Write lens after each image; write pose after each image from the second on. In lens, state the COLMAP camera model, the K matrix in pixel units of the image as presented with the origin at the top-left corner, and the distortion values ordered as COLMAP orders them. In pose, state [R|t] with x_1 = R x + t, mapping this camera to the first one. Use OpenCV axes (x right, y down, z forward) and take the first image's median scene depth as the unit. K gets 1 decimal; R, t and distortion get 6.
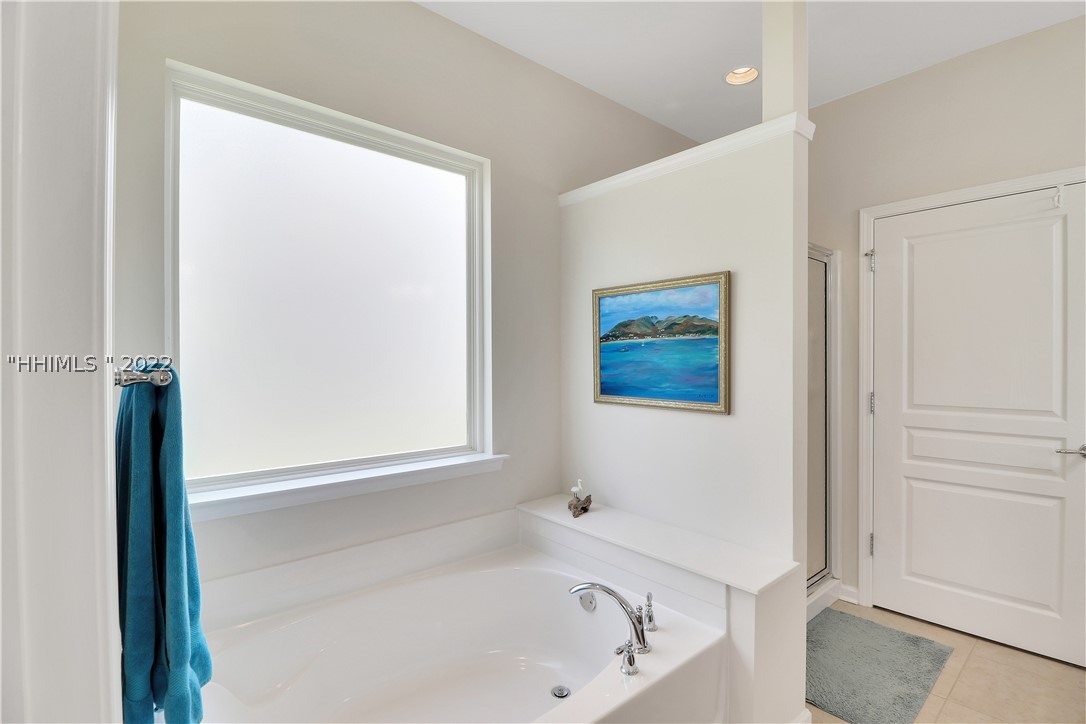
lens RADIAL K [[509.7, 0, 540.8], [0, 509.7, 367.7], [0, 0, 1]] dist [-0.001791, -0.011090]
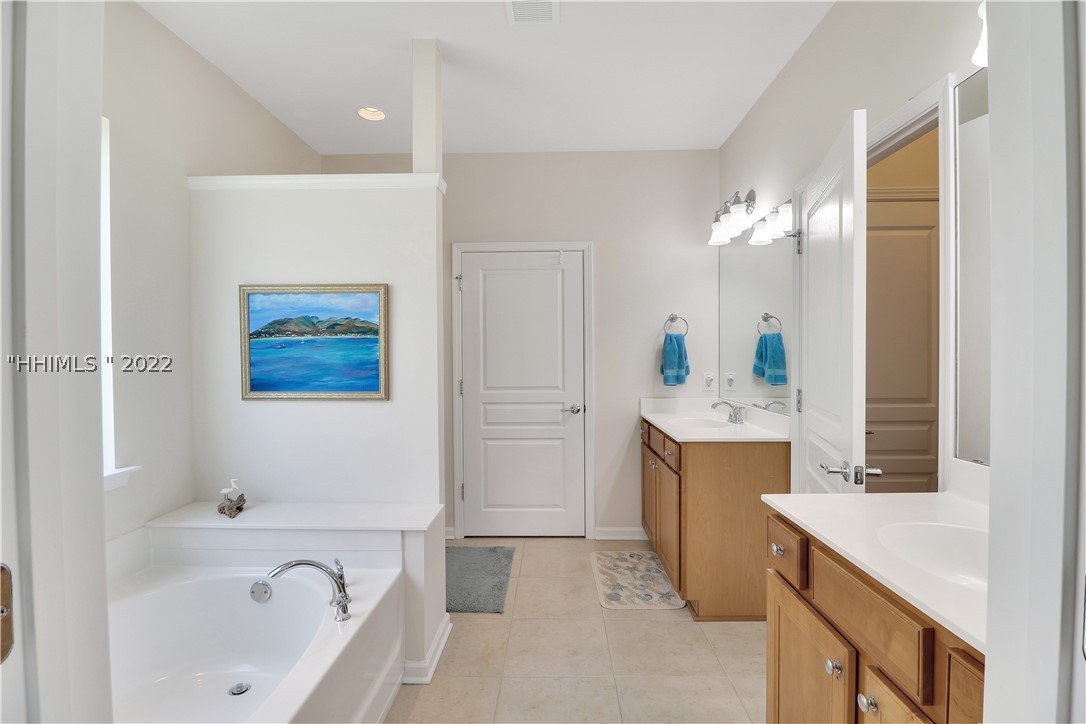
lens RADIAL K [[490.4, 0, 547.2], [0, 490.4, 364.9], [0, 0, 1]] dist [-0.010232, -0.000978]
pose [[0.681102, -0.015861, 0.732017, -0.195971], [0.013271, 0.999869, 0.009316, 0.000070], [-0.732068, 0.003370, 0.681223, -0.076589]]
